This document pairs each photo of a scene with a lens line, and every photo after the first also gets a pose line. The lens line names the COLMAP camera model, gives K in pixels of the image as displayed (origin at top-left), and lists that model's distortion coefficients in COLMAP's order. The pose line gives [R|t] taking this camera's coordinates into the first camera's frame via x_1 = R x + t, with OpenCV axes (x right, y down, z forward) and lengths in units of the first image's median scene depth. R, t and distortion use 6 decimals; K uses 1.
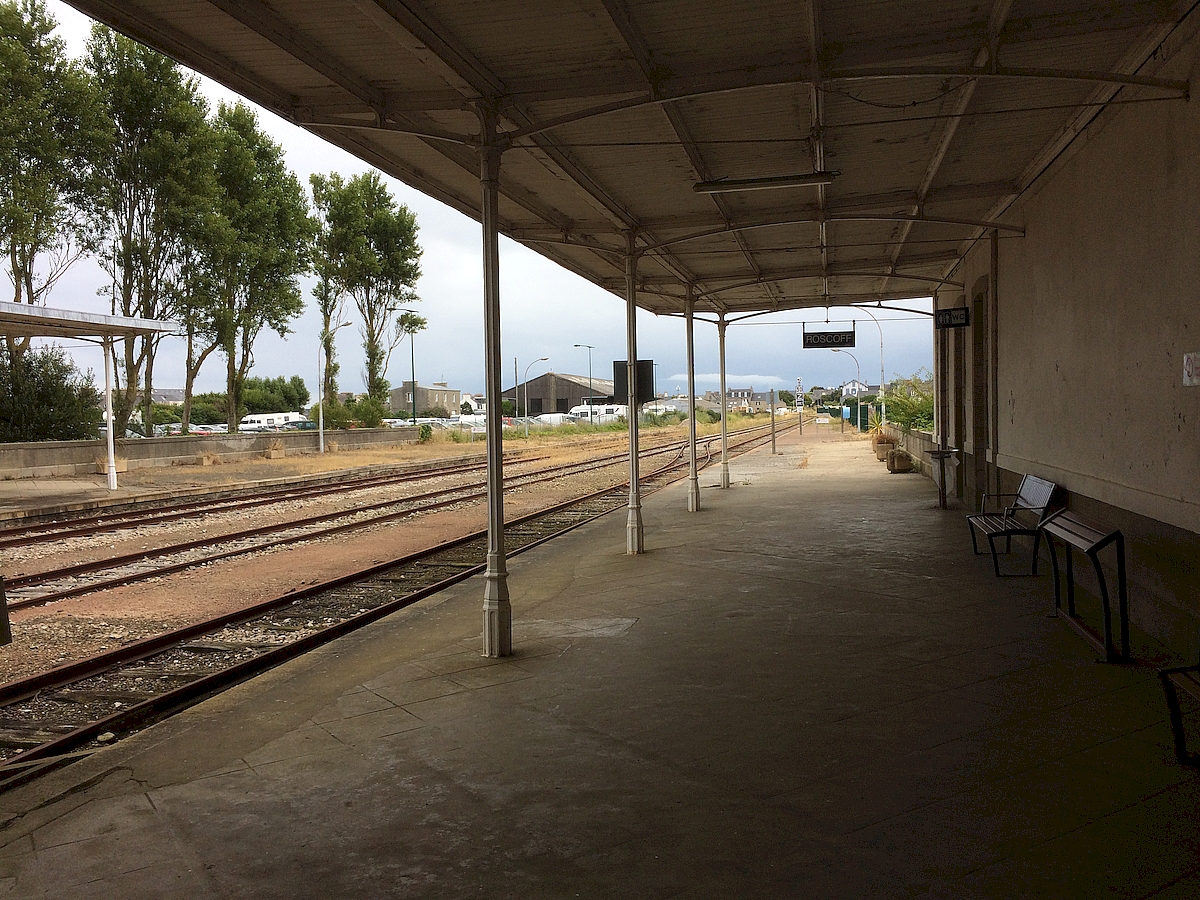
lens RADIAL K [[1022.3, 0, 600.0], [0, 1022.3, 450.0], [0, 0, 1]] dist [0.096506, -0.132562]
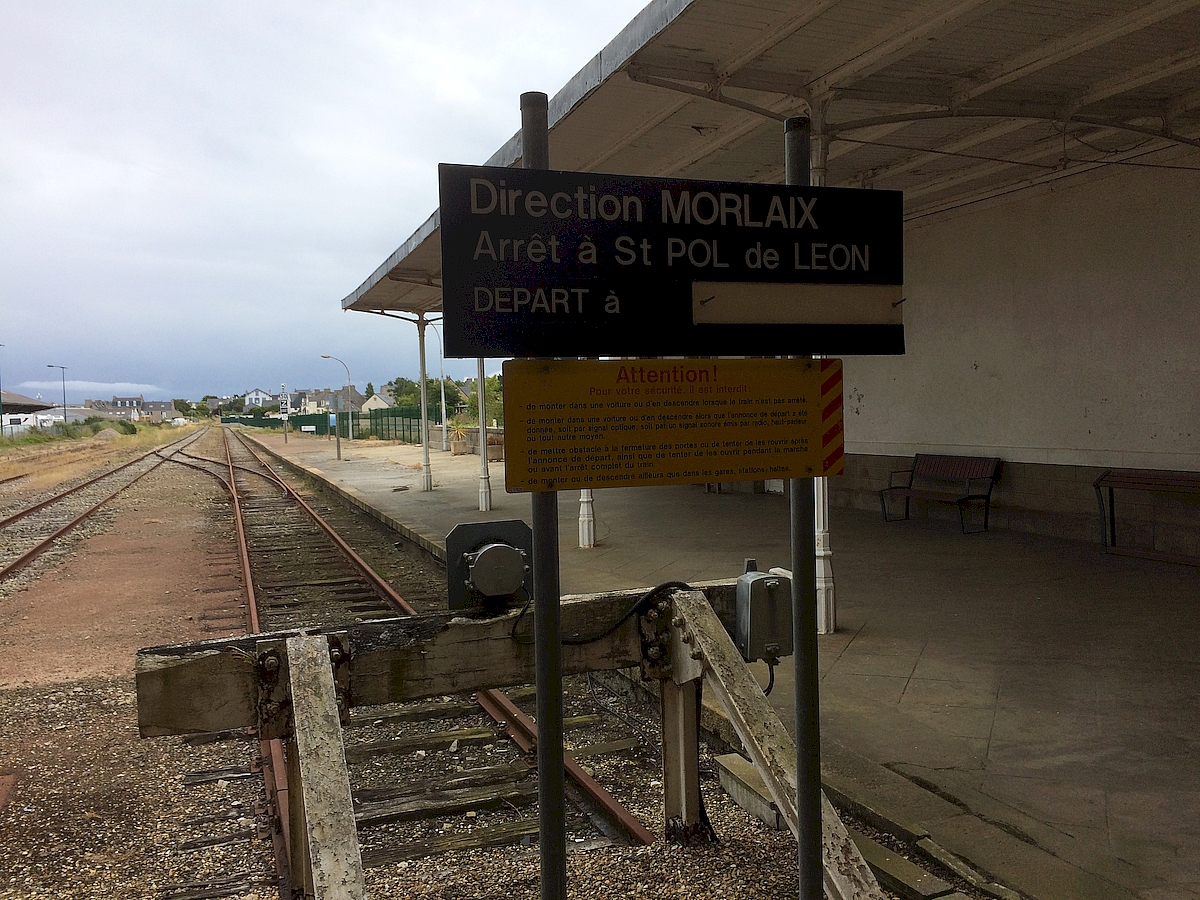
lens RADIAL K [[1022.3, 0, 600.0], [0, 1022.3, 450.0], [0, 0, 1]] dist [0.096506, -0.132562]
pose [[0.839694, -0.024934, 0.542488, -0.108986], [0.030122, 0.999546, -0.000683, 0.001668], [-0.542225, 0.016915, 0.840063, 0.033433]]
